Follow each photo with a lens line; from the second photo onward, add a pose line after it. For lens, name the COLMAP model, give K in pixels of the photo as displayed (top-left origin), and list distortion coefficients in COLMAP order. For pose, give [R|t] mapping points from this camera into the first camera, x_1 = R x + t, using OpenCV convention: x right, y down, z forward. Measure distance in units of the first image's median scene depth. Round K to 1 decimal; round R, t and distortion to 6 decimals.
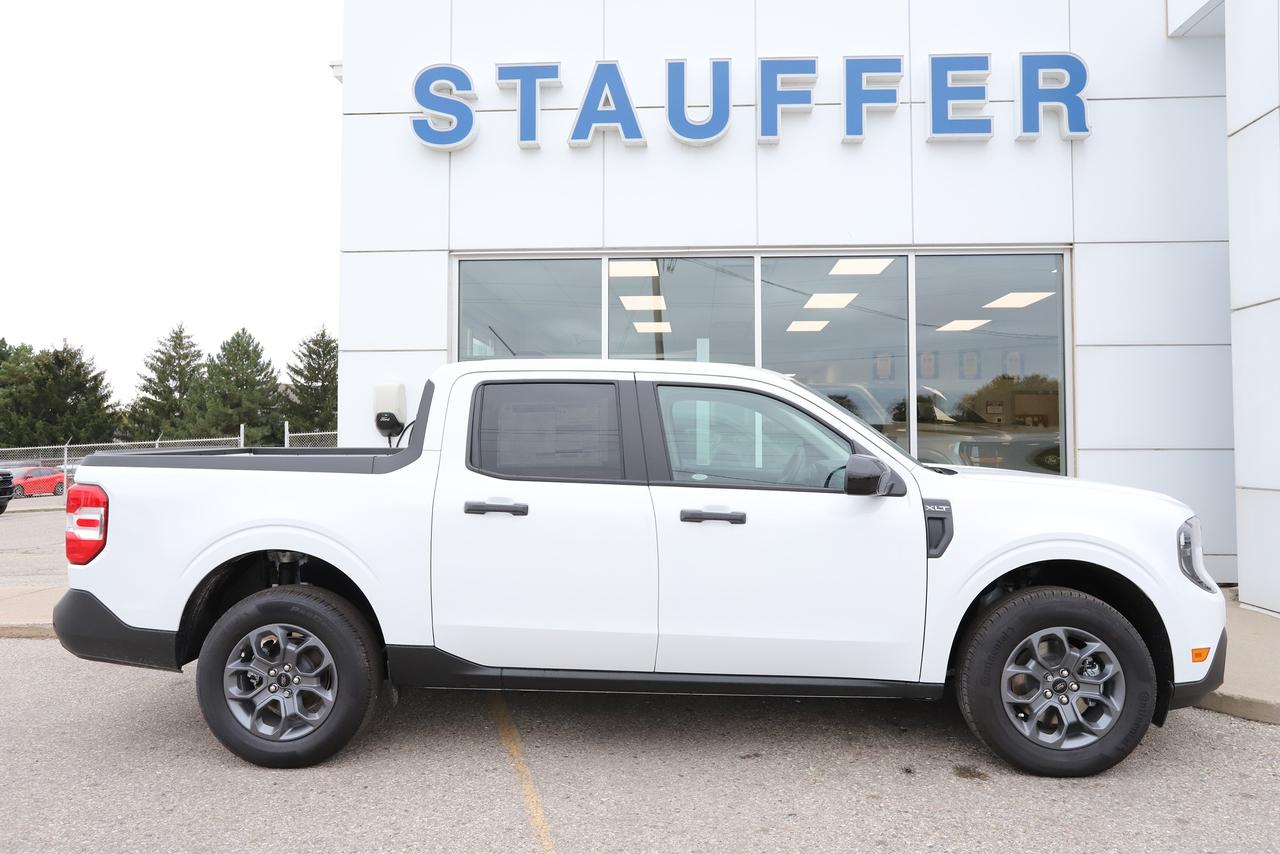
lens RADIAL K [[892.1, 0, 640.0], [0, 892.1, 427.0], [0, 0, 1]] dist [-0.005163, -0.000343]
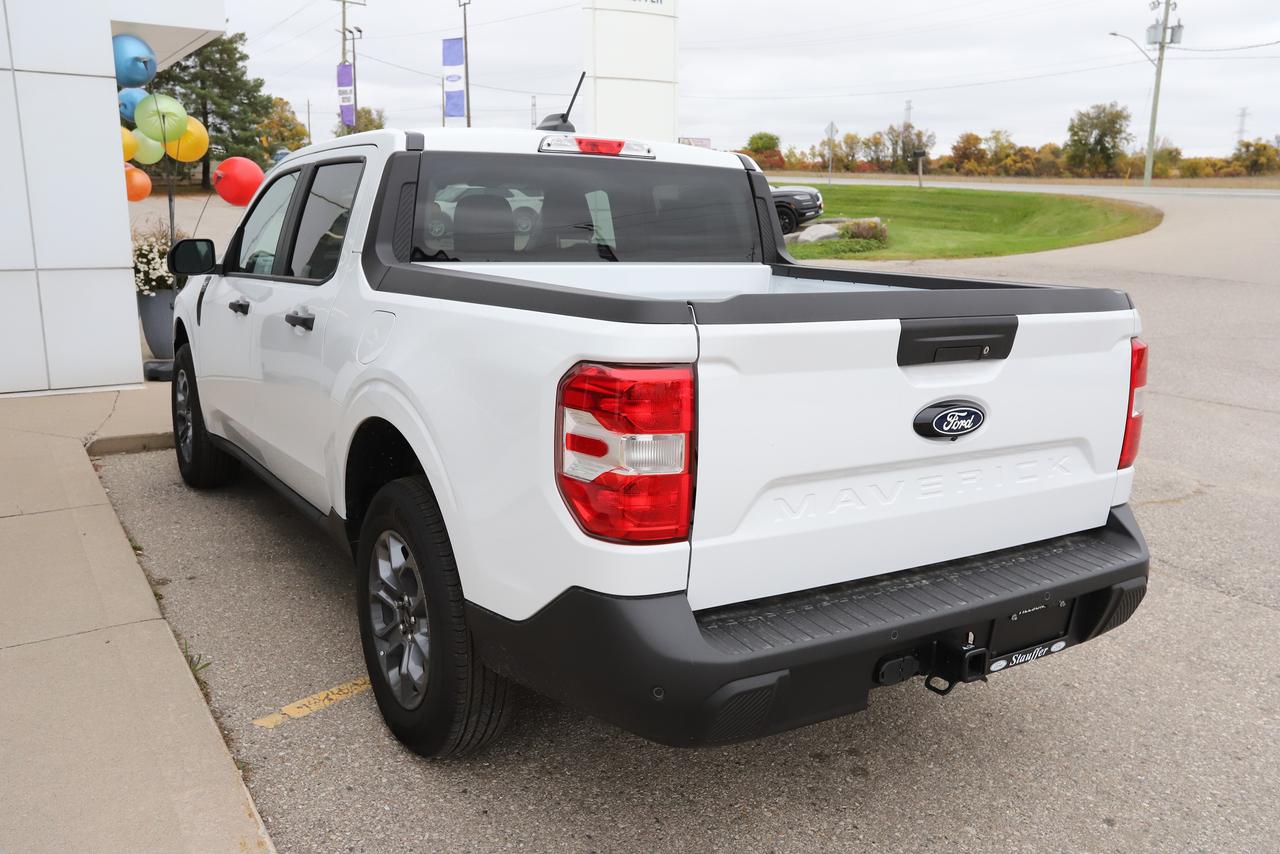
lens RADIAL K [[1080.7, 0, 640.0], [0, 1080.7, 427.0], [0, 0, 1]] dist [0.004435, 0.002965]
pose [[-0.572182, -0.169913, 0.802332, -1.064130], [-0.024607, 0.981419, 0.190290, -0.008125], [-0.819757, 0.089137, -0.565732, 1.736981]]
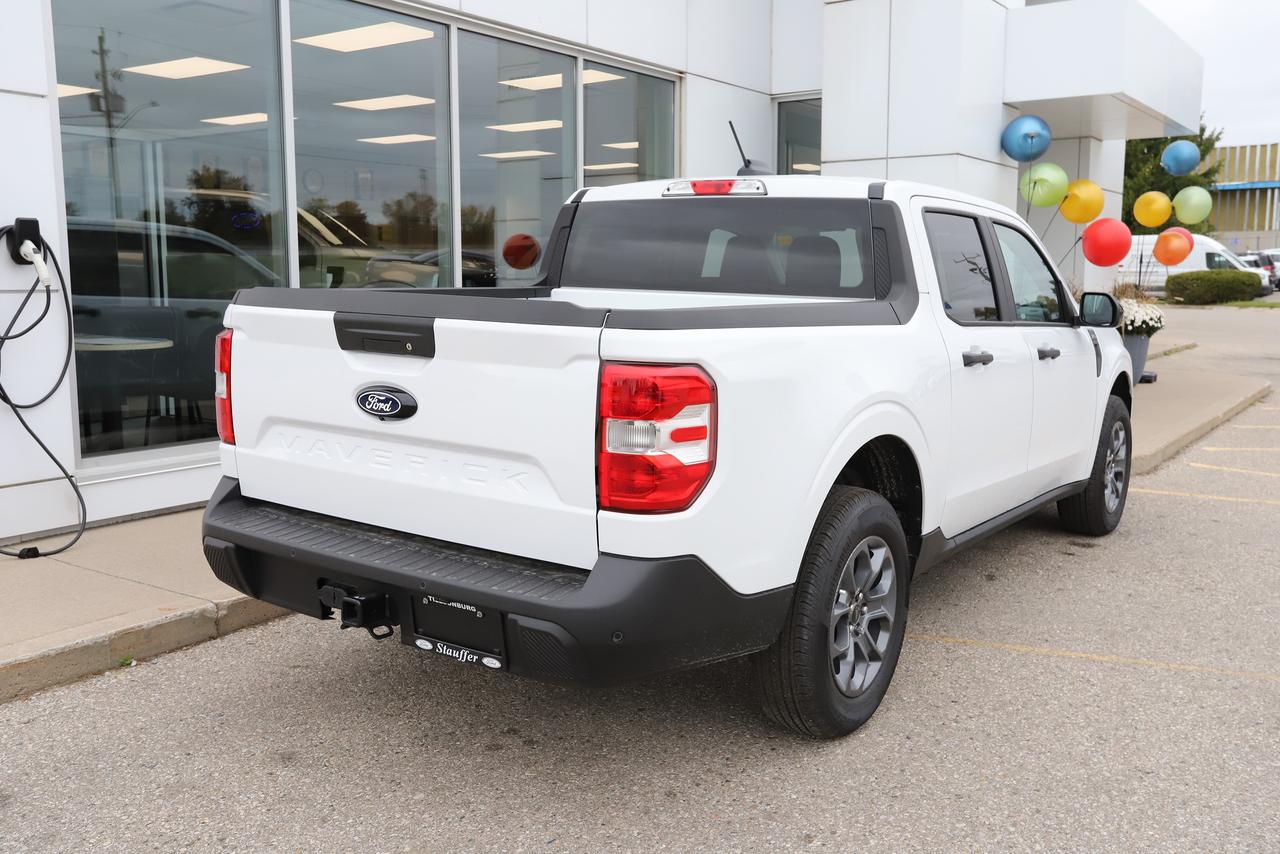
lens RADIAL K [[1133.6, 0, 640.0], [0, 1133.6, 427.0], [0, 0, 1]] dist [0.008173, -0.001866]
pose [[0.528930, -0.110754, 0.841408, -1.224628], [-0.022715, 0.989245, 0.144493, 0.003865], [-0.848362, -0.095539, 0.520726, 0.666695]]
